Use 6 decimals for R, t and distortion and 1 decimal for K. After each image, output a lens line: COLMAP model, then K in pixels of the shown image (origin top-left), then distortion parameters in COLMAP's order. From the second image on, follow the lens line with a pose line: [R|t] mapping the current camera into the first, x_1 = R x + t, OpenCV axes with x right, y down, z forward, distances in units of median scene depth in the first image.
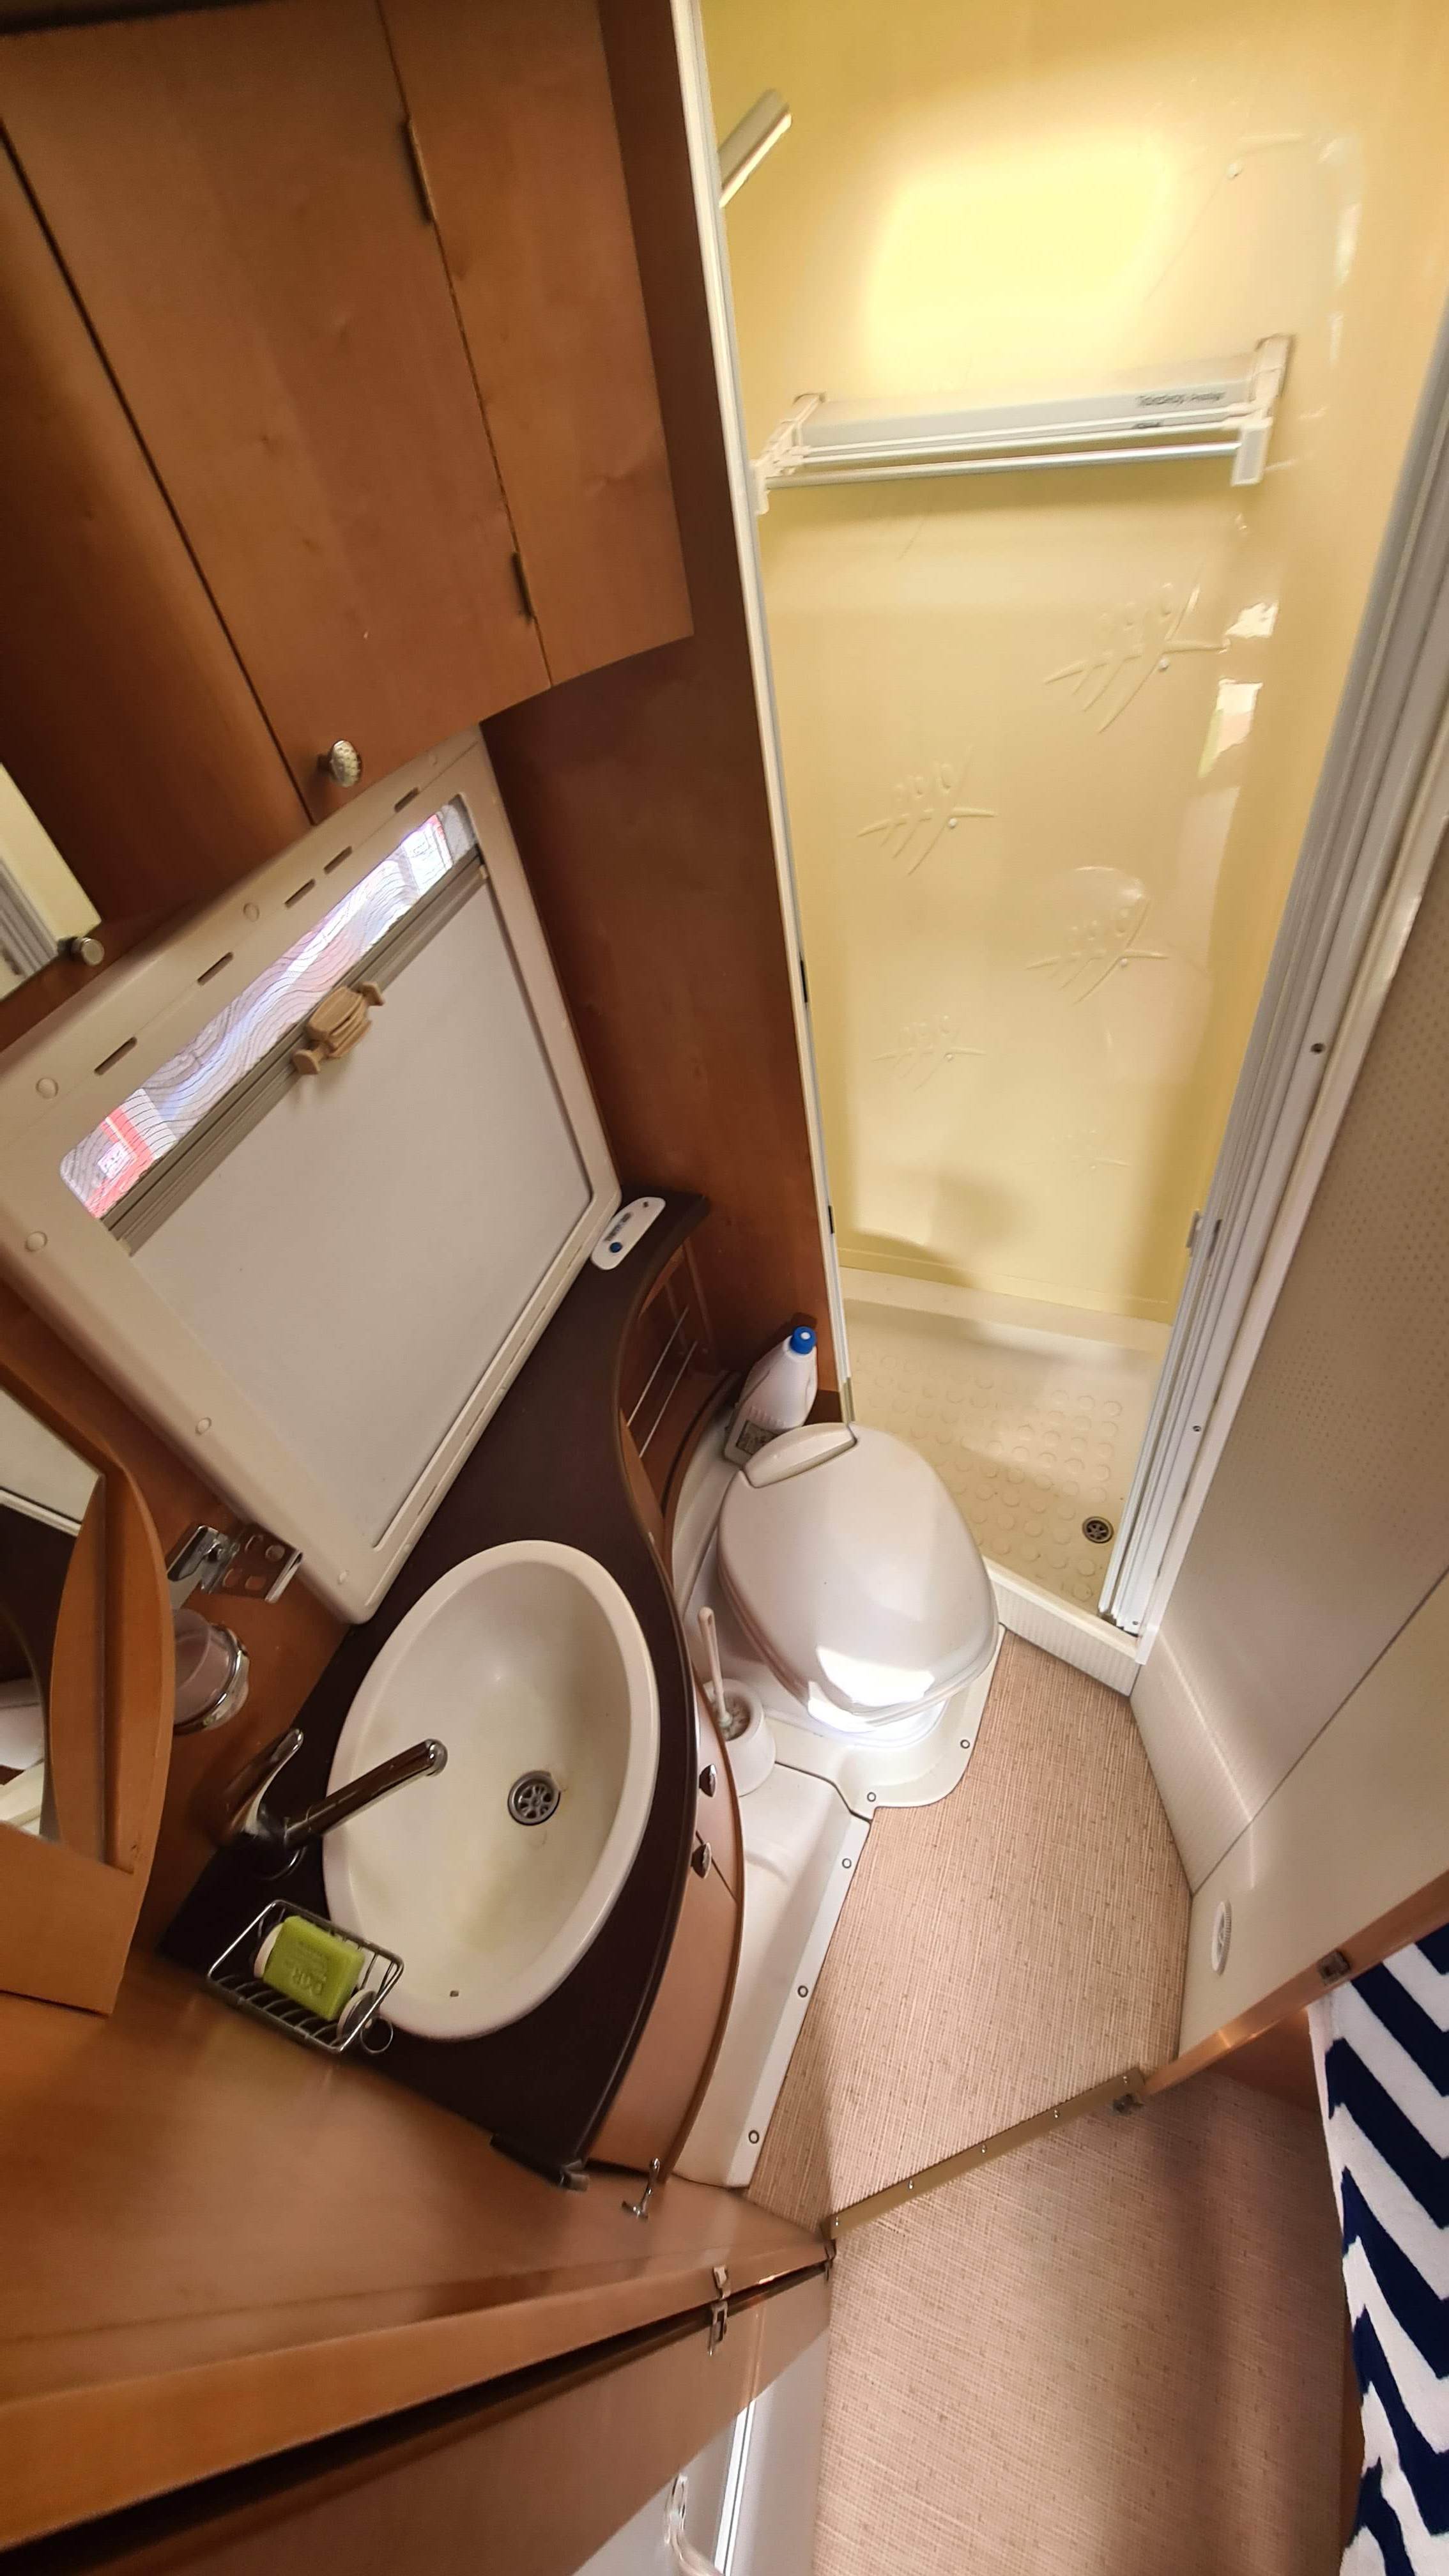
lens RADIAL K [[1058.0, 0, 725.5], [0, 1058.0, 1292.1], [0, 0, 1]] dist [-0.000669, -0.000177]
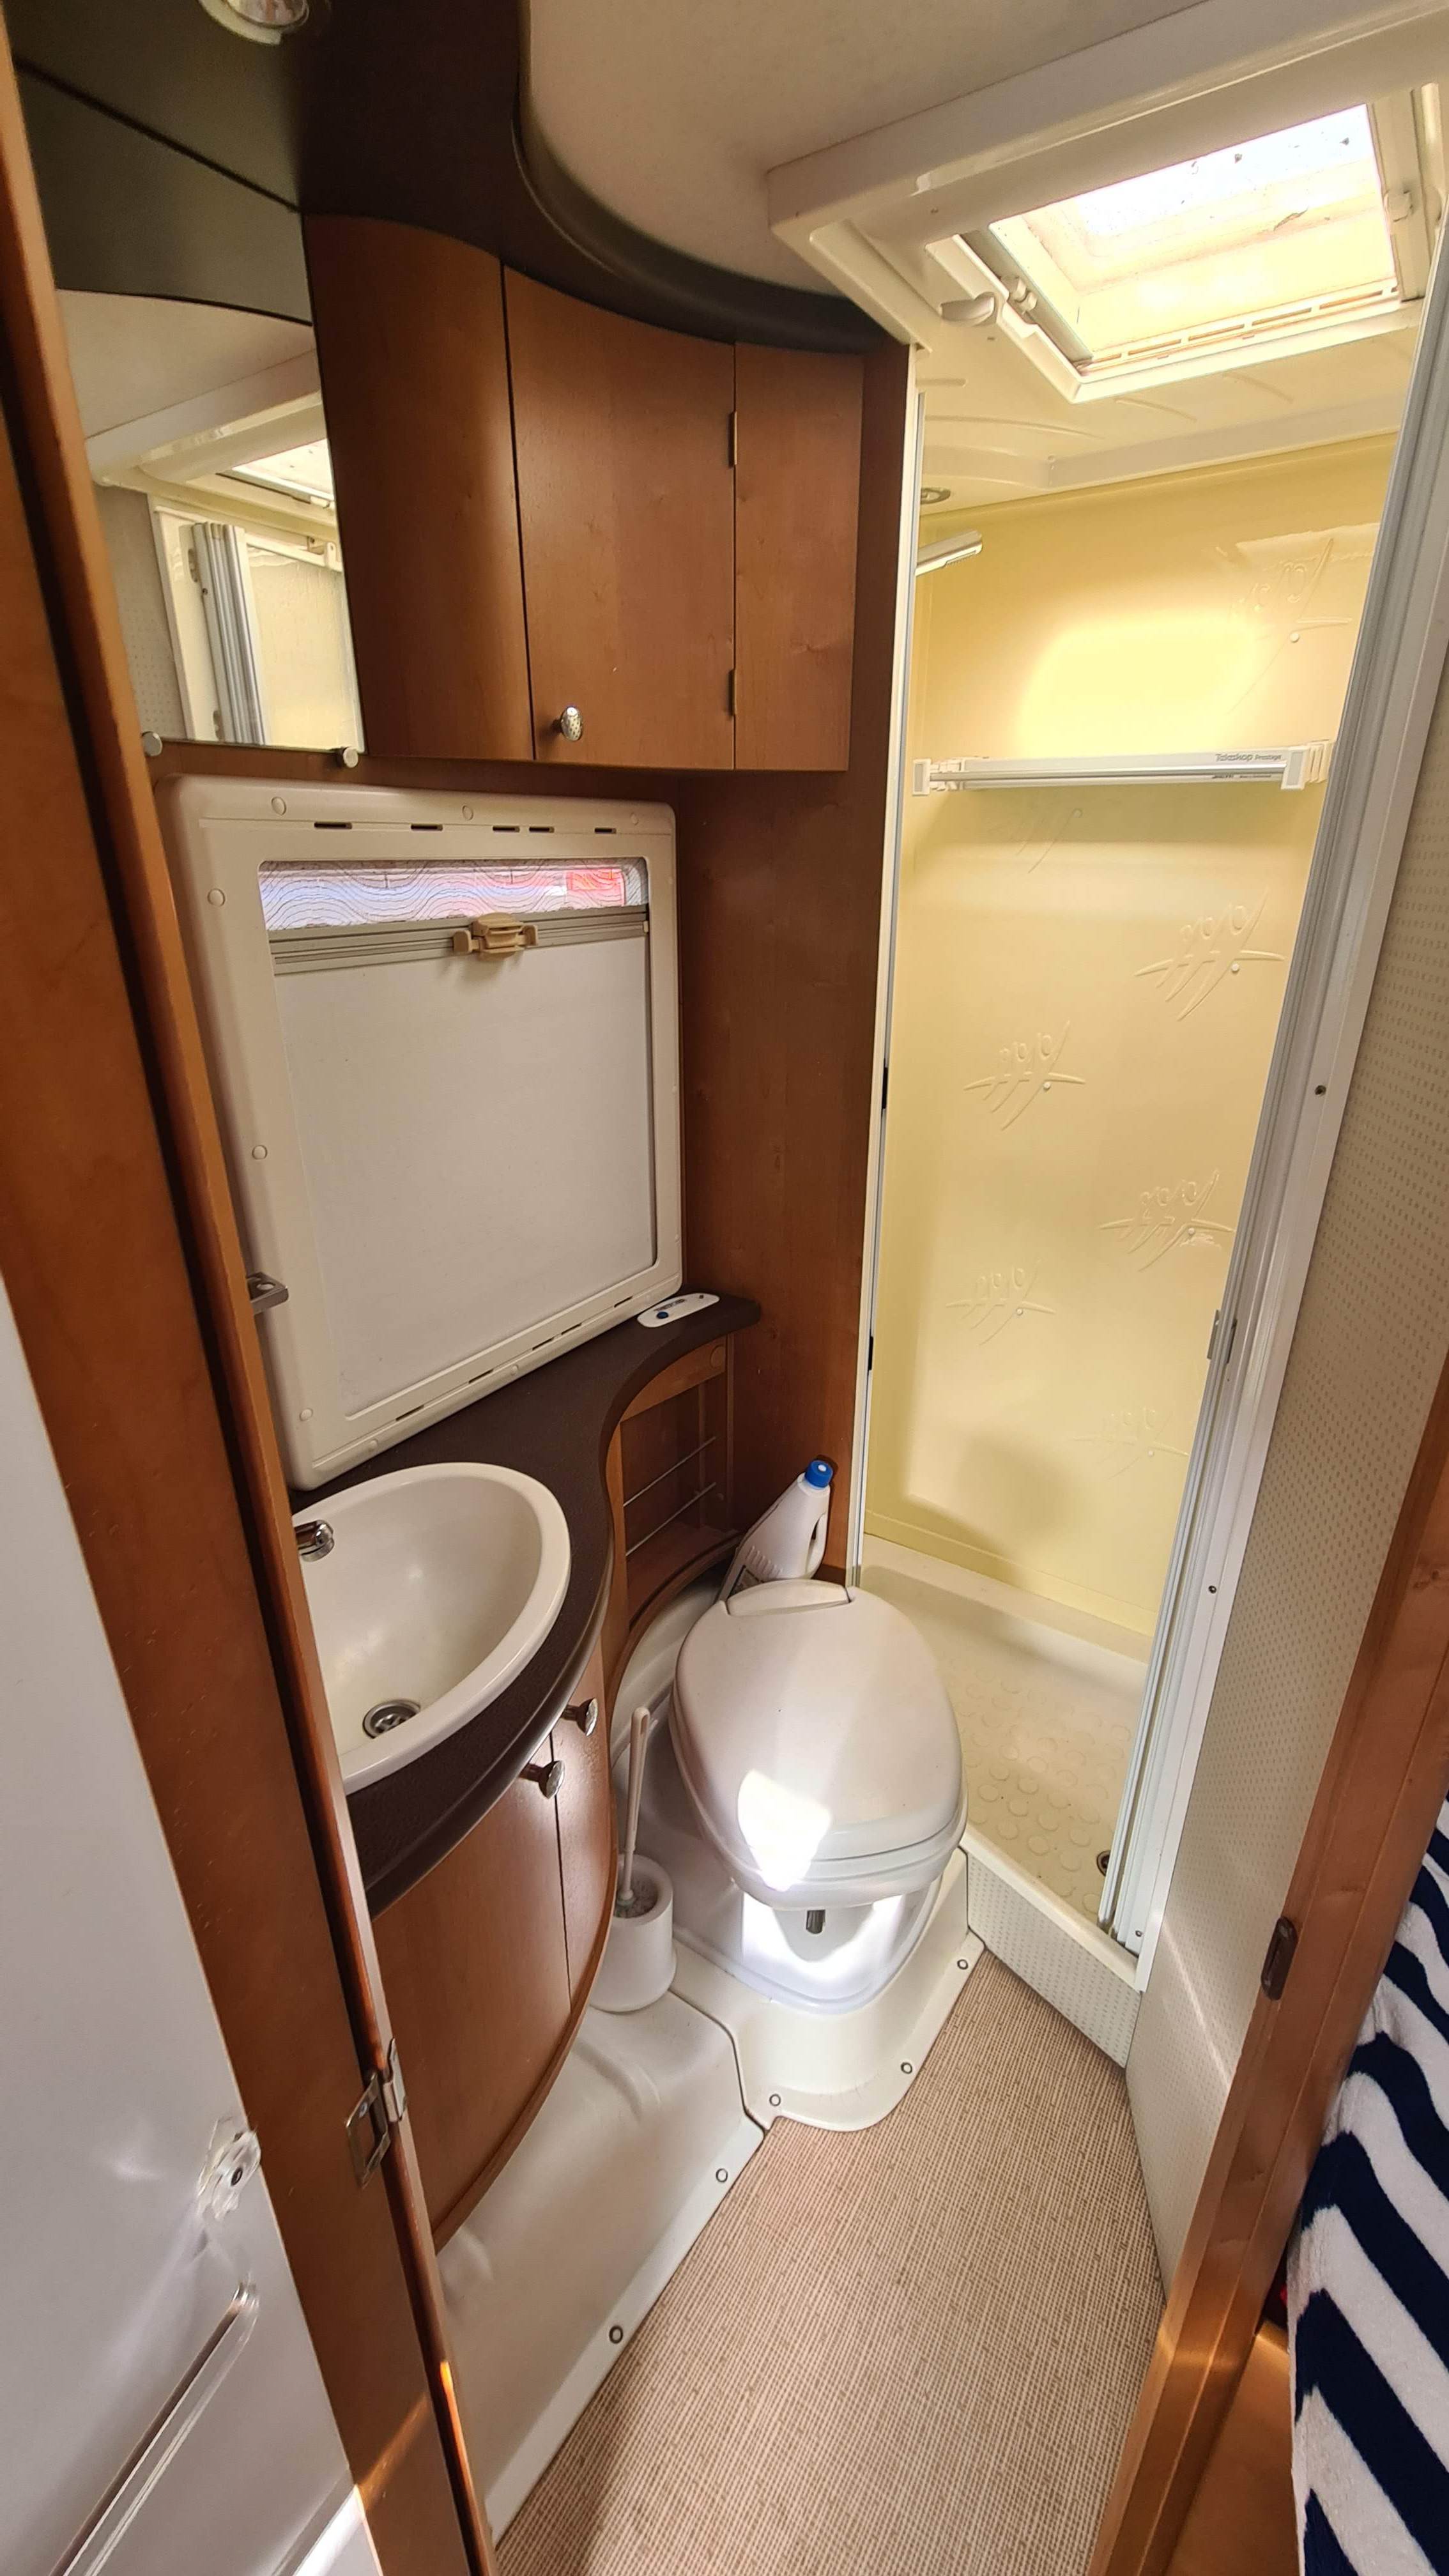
lens RADIAL K [[1058.0, 0, 725.5], [0, 1058.0, 1292.1], [0, 0, 1]] dist [-0.000669, -0.000177]
pose [[0.964168, 0.221859, -0.145460, 0.095271], [-0.262487, 0.877319, -0.401761, 0.314141], [0.038481, 0.425547, 0.904118, 0.039523]]
